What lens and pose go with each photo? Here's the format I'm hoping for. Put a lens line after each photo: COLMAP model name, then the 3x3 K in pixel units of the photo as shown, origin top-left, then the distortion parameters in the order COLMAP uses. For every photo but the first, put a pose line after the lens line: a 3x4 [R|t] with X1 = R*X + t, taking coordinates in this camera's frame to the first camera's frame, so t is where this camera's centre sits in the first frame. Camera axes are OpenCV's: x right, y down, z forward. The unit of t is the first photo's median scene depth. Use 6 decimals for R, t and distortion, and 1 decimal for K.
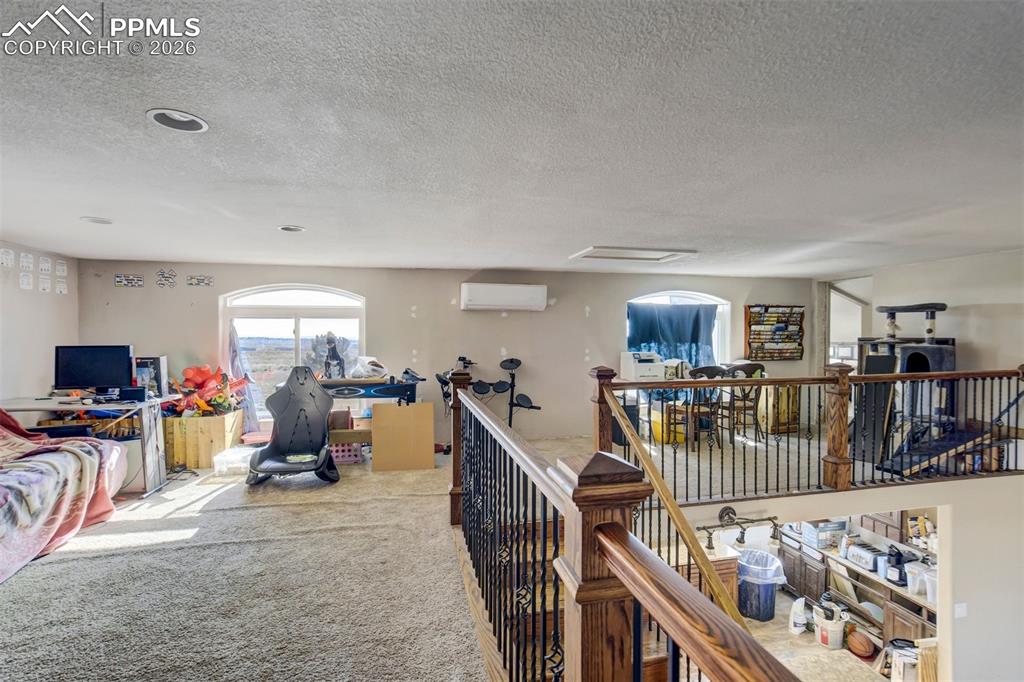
lens RADIAL K [[488.1, 0, 513.4], [0, 488.1, 342.5], [0, 0, 1]] dist [-0.015461, 0.009727]
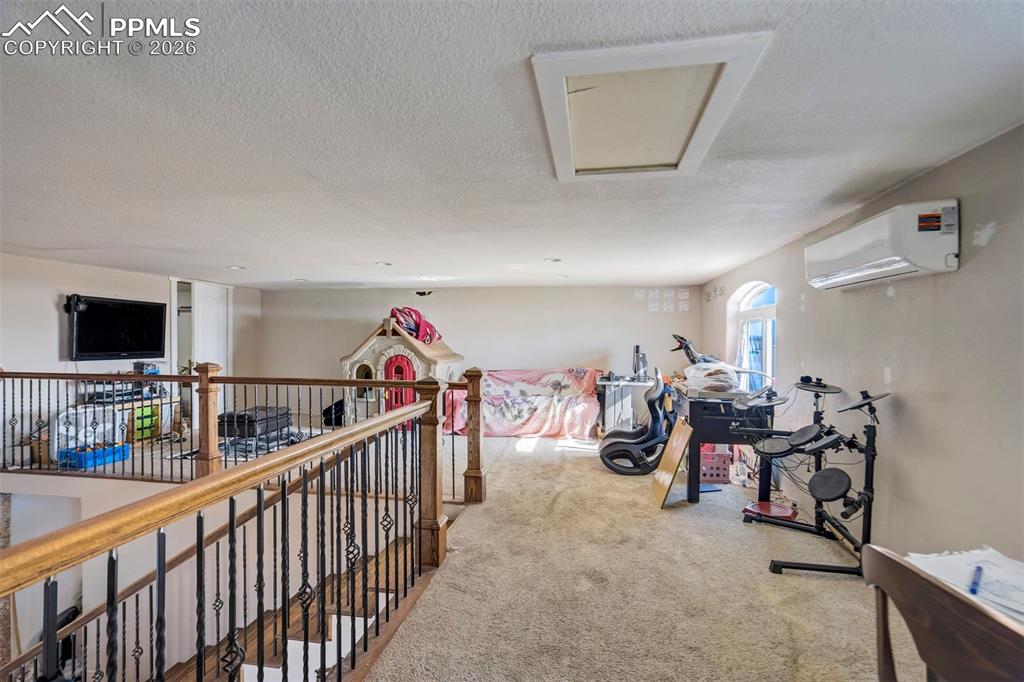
lens RADIAL K [[488.1, 0, 527.0], [0, 488.1, 340.1], [0, 0, 1]] dist [-0.015461, 0.009727]
pose [[-0.365844, 0.004961, -0.930663, 0.662164], [-0.008324, 0.999928, 0.008602, -0.018863], [0.930639, 0.010894, -0.365777, 1.113438]]
